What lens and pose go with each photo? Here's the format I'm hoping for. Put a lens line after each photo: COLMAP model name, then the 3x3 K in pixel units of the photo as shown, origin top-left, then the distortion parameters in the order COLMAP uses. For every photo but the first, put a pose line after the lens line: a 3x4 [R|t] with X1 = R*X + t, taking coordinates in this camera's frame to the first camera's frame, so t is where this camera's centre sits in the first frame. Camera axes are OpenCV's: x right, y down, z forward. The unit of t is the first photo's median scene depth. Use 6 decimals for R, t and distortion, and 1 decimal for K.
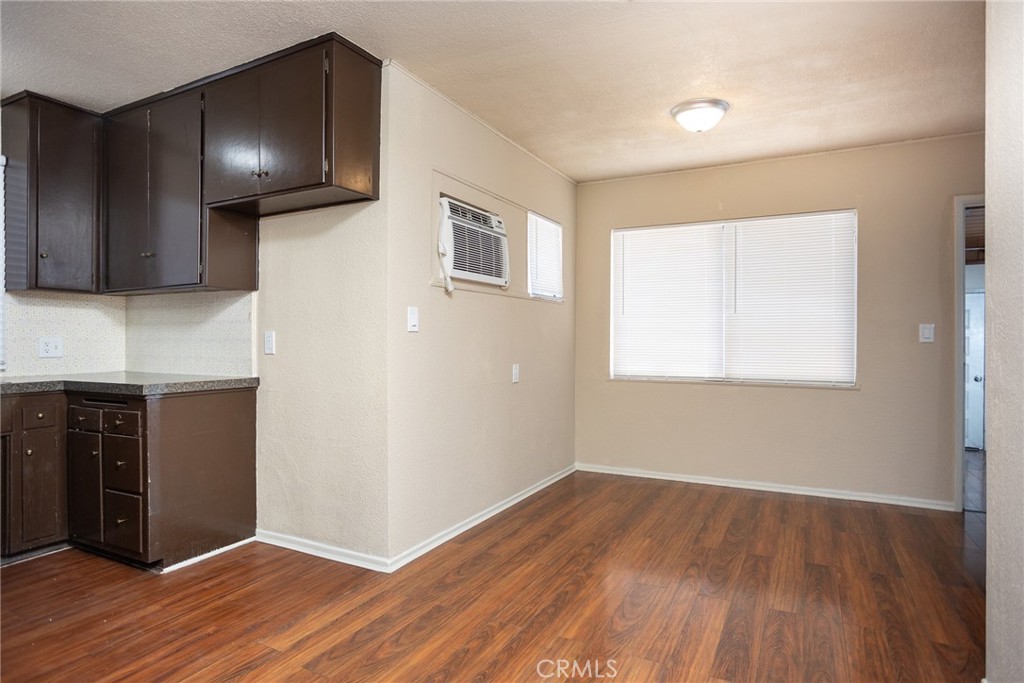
lens RADIAL K [[572.1, 0, 512.0], [0, 572.1, 341.5], [0, 0, 1]] dist [-0.043215, 0.032497]
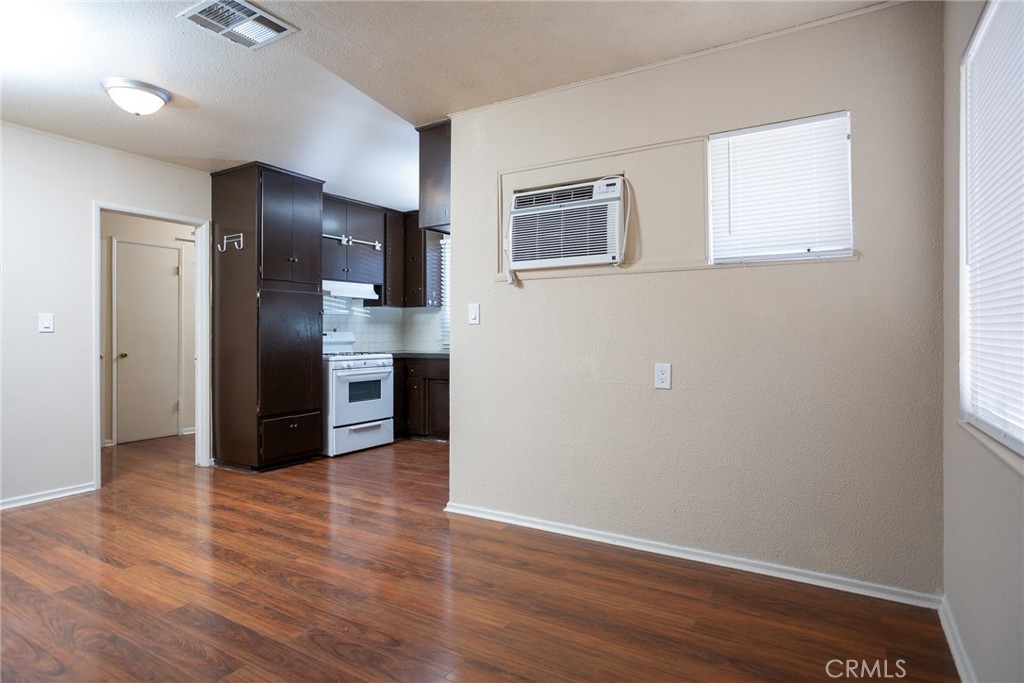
lens RADIAL K [[564.6, 0, 511.6], [0, 564.6, 329.3], [0, 0, 1]] dist [-0.040895, 0.030611]
pose [[-0.069283, -0.007377, -0.997570, 0.986873], [-0.000423, 0.999973, -0.007365, 0.002342], [0.997597, -0.000089, -0.069284, 1.156735]]
